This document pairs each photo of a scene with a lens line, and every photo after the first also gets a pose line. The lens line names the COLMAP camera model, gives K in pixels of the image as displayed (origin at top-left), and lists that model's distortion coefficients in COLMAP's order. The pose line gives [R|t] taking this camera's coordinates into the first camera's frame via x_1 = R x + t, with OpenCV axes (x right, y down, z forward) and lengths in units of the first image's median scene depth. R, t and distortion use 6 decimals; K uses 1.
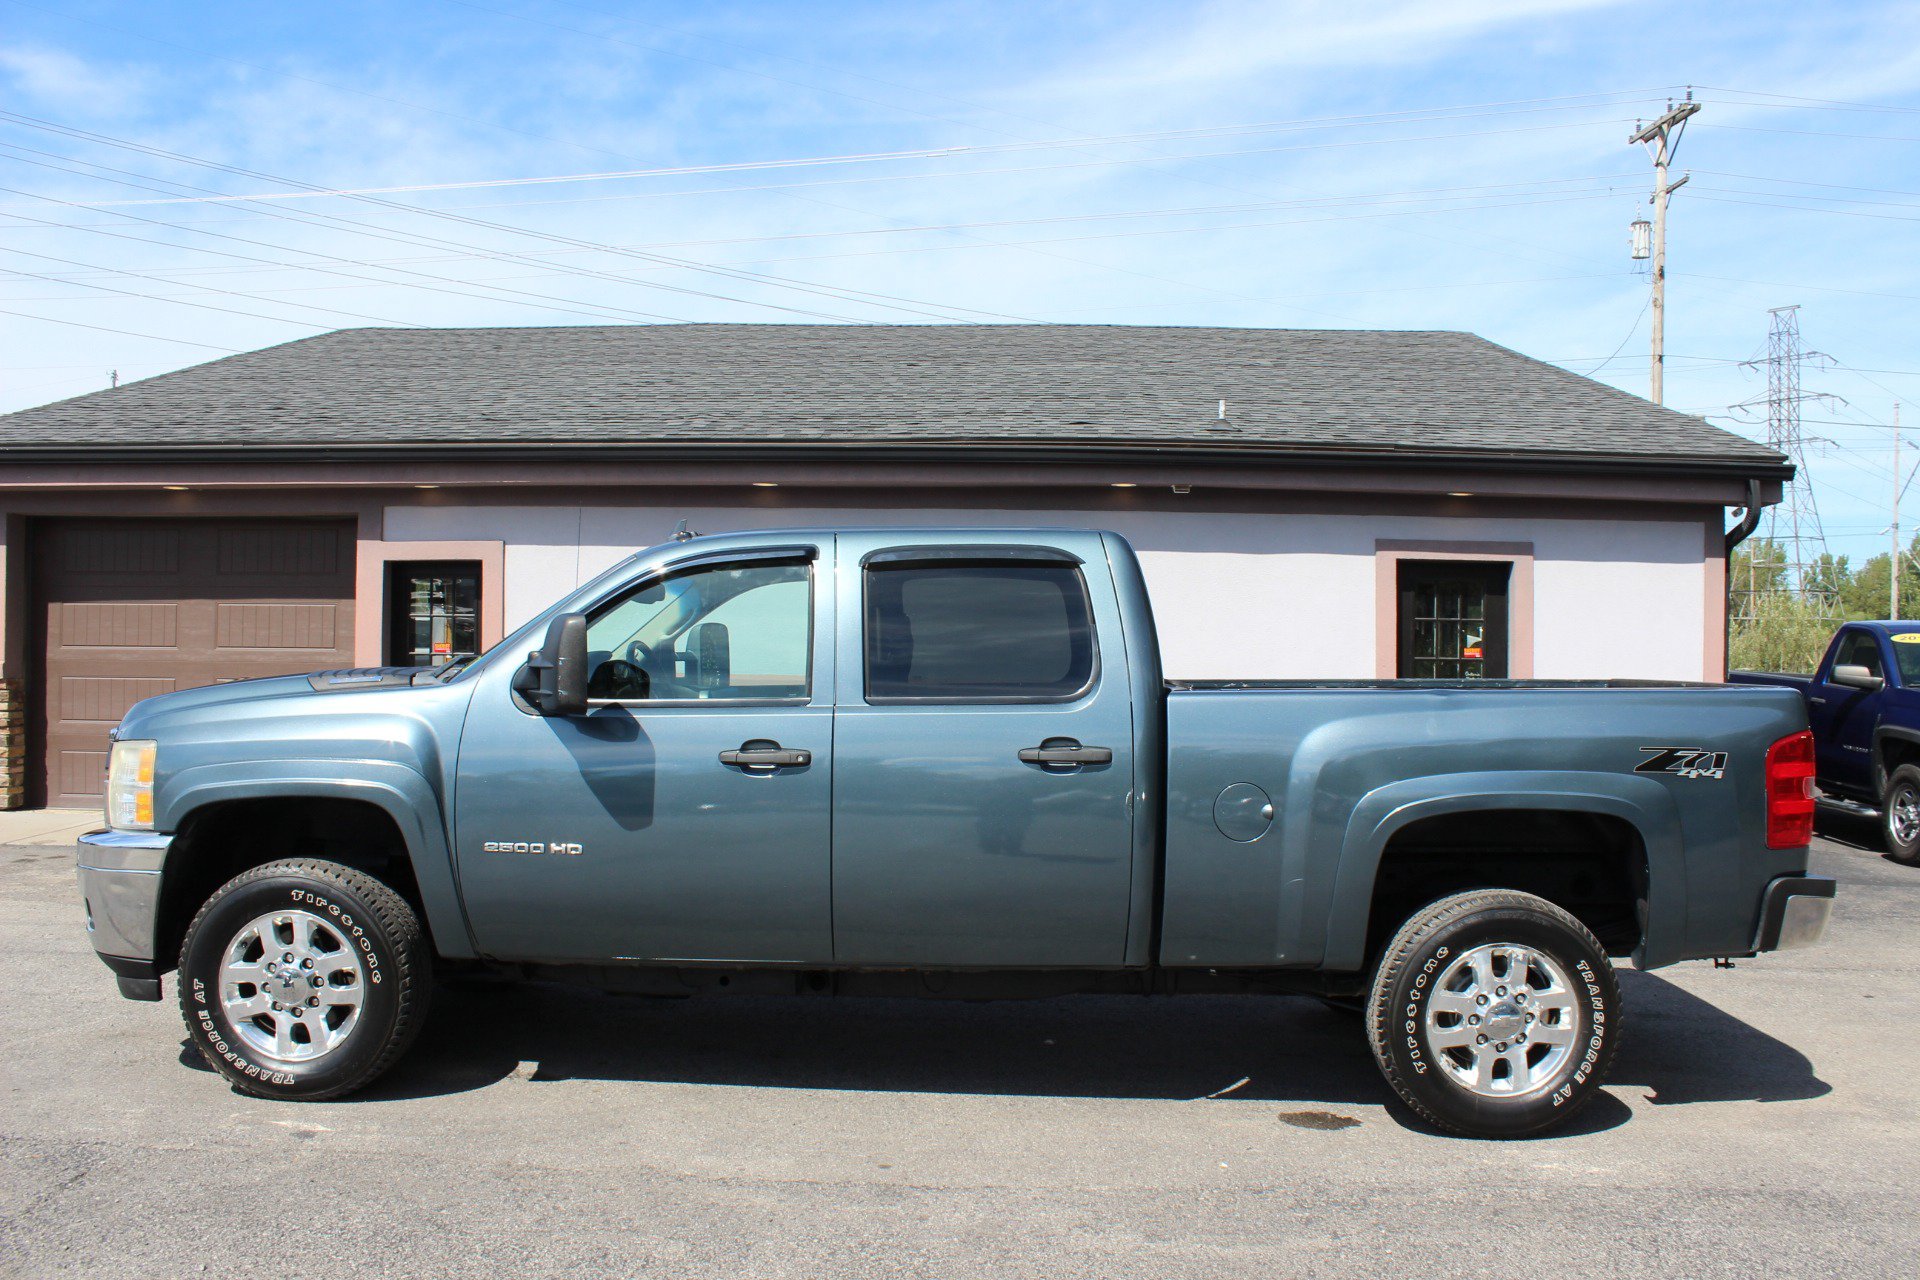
lens RADIAL K [[1616.1, 0, 975.6], [0, 1616.1, 642.7], [0, 0, 1]] dist [-0.163169, 0.148972]
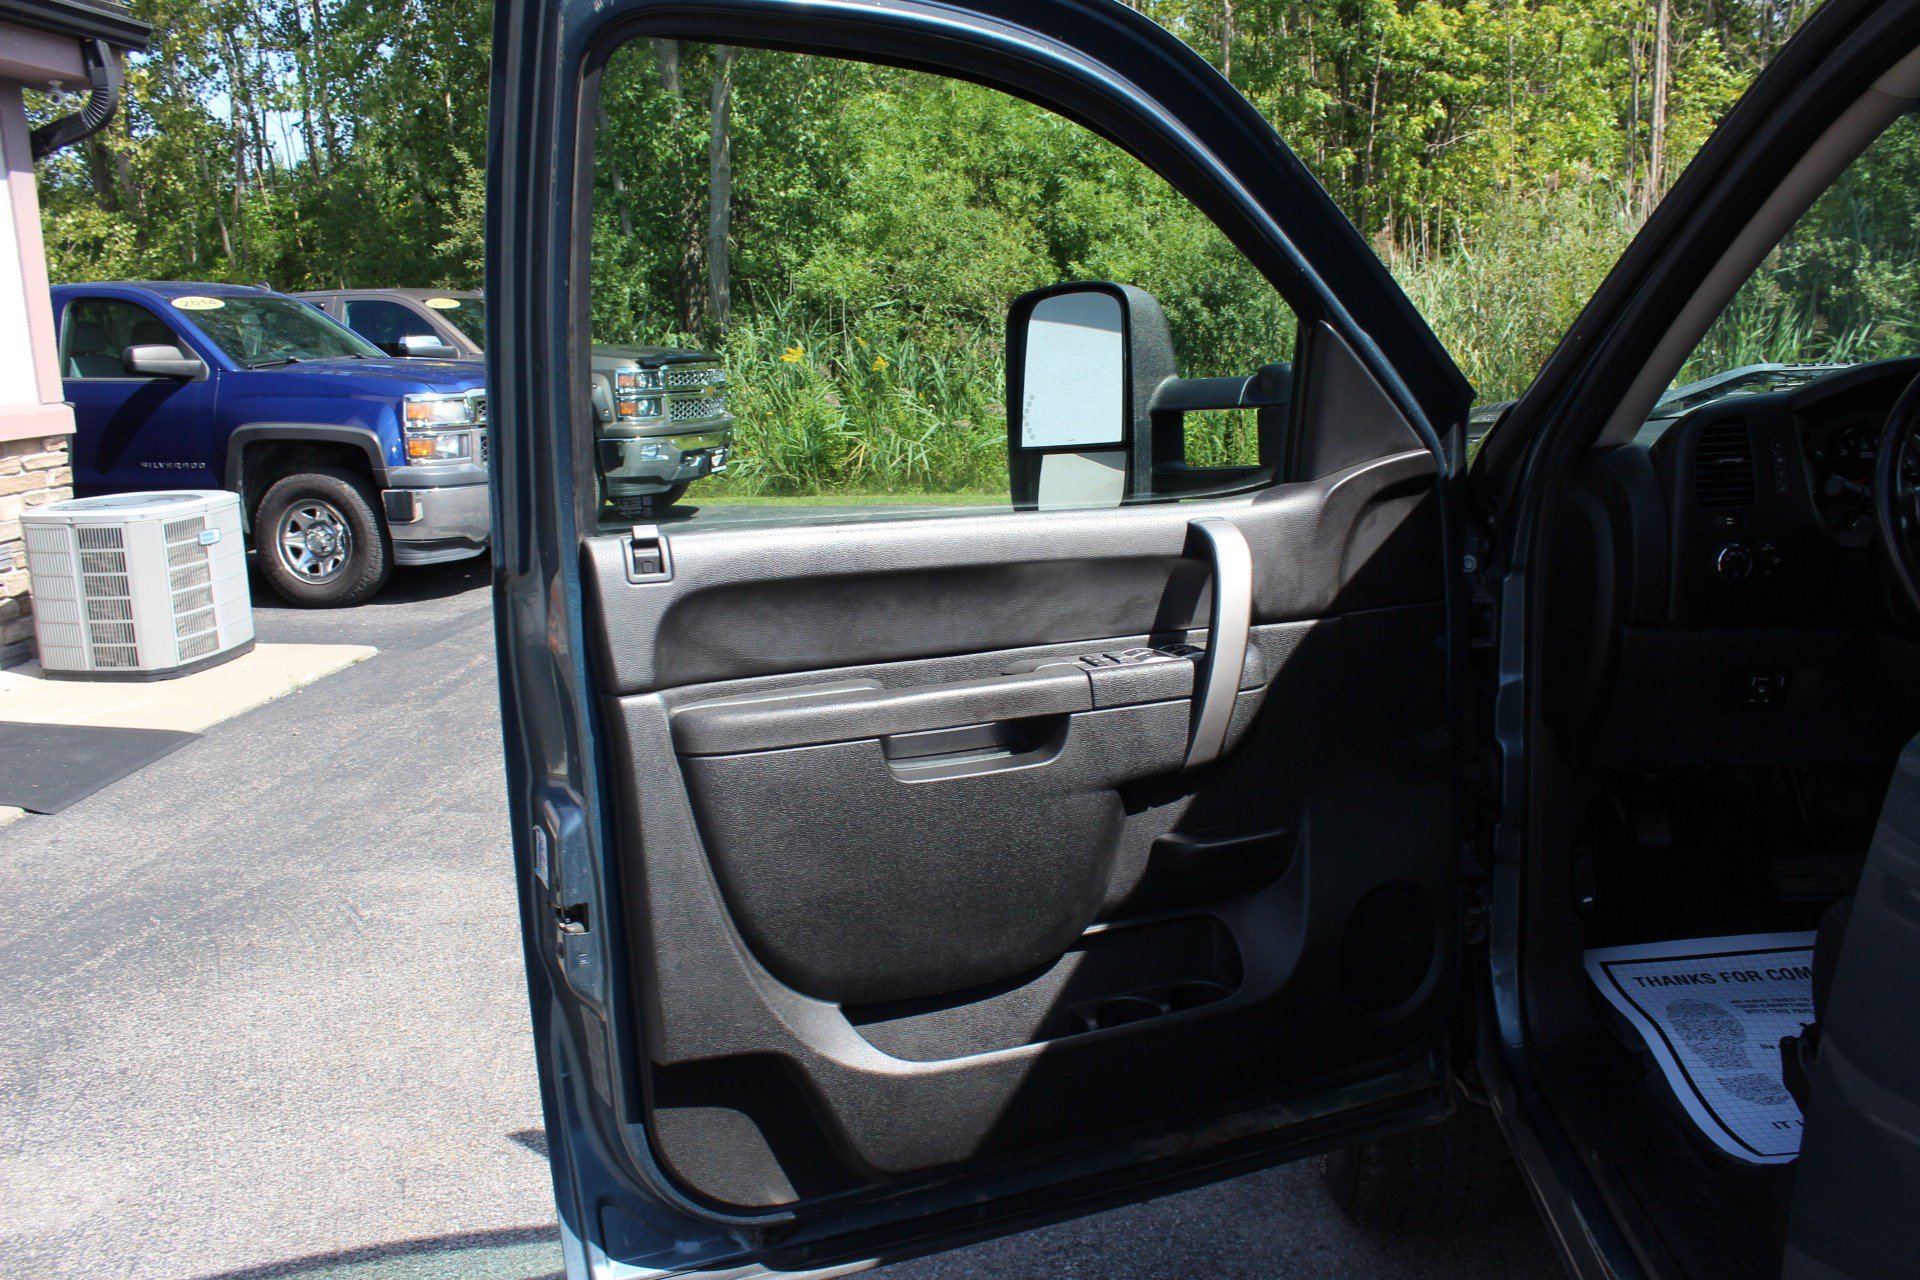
lens RADIAL K [[1590.8, 0, 972.3], [0, 1590.8, 637.0], [0, 0, 1]] dist [-0.169621, 0.156472]
pose [[0.090581, -0.227988, 0.969441, -0.089641], [0.031587, 0.973611, 0.226017, -0.001407], [-0.995388, 0.010148, 0.095392, 0.571192]]
